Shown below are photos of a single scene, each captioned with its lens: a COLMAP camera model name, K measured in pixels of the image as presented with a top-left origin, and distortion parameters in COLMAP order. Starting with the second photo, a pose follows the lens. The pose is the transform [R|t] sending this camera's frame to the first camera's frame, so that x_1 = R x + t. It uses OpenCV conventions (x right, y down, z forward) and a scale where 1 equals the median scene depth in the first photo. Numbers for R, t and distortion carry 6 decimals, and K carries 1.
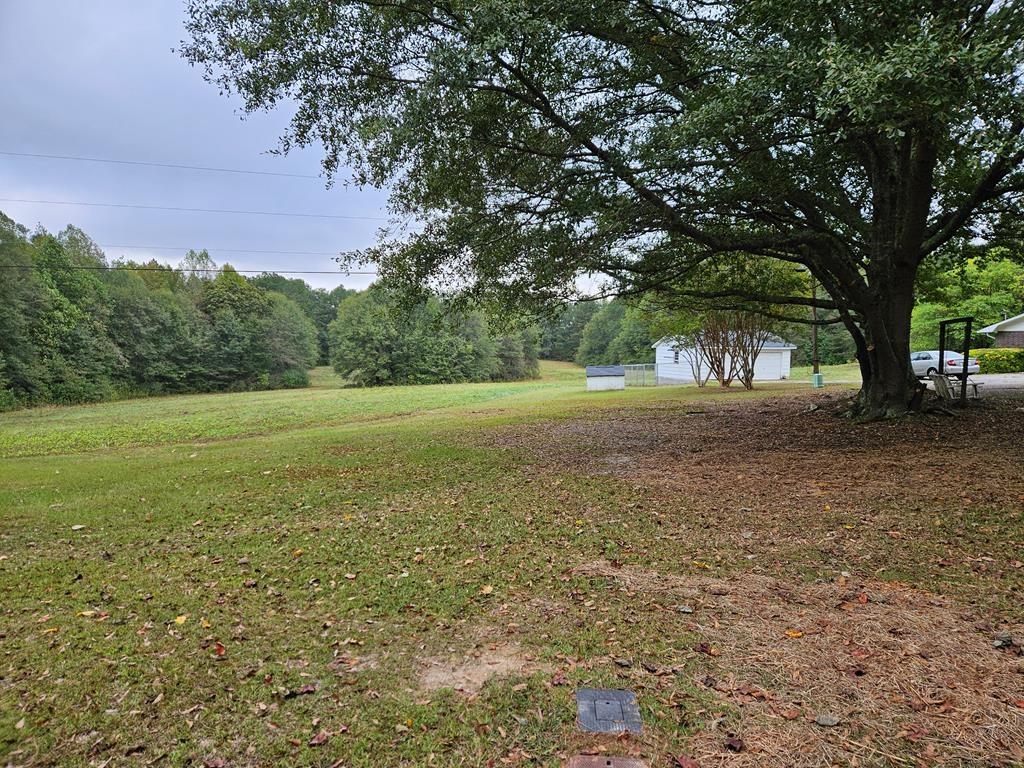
lens RADIAL K [[686.9, 0, 512.0], [0, 686.9, 384.0], [0, 0, 1]] dist [0.103923, -0.077602]
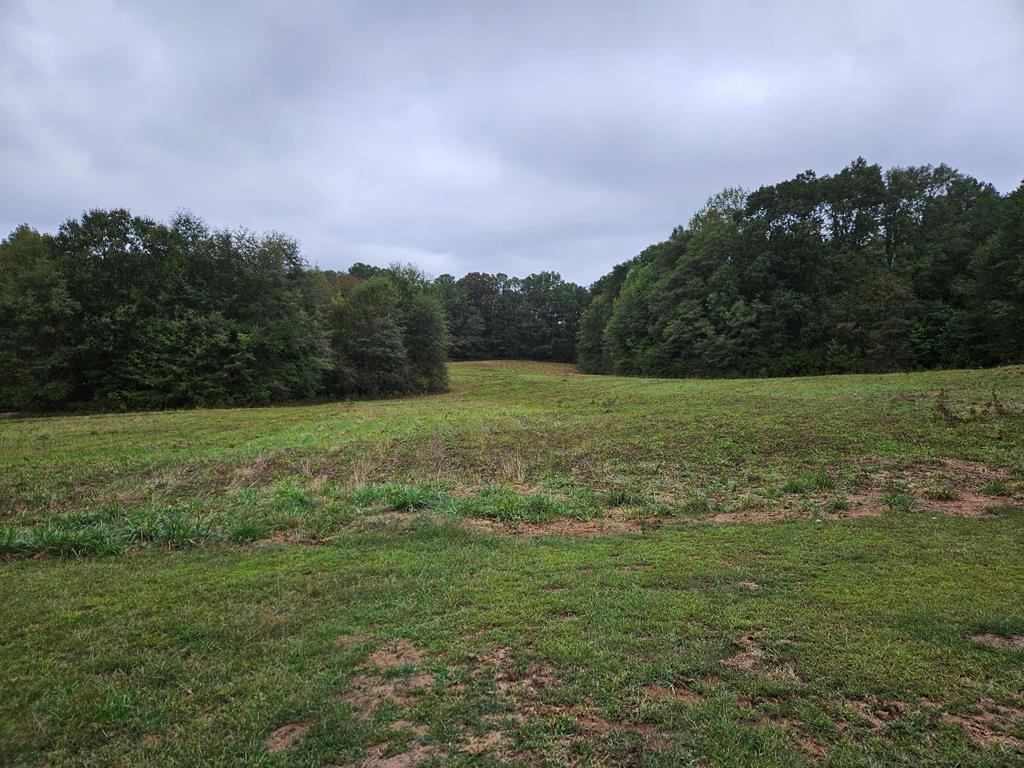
lens RADIAL K [[686.9, 0, 512.0], [0, 686.9, 384.0], [0, 0, 1]] dist [0.103923, -0.077602]
pose [[0.992823, -0.002730, -0.119558, 0.175520], [0.002503, 0.999995, -0.002046, -0.013818], [0.119563, 0.001732, 0.992825, 0.414455]]
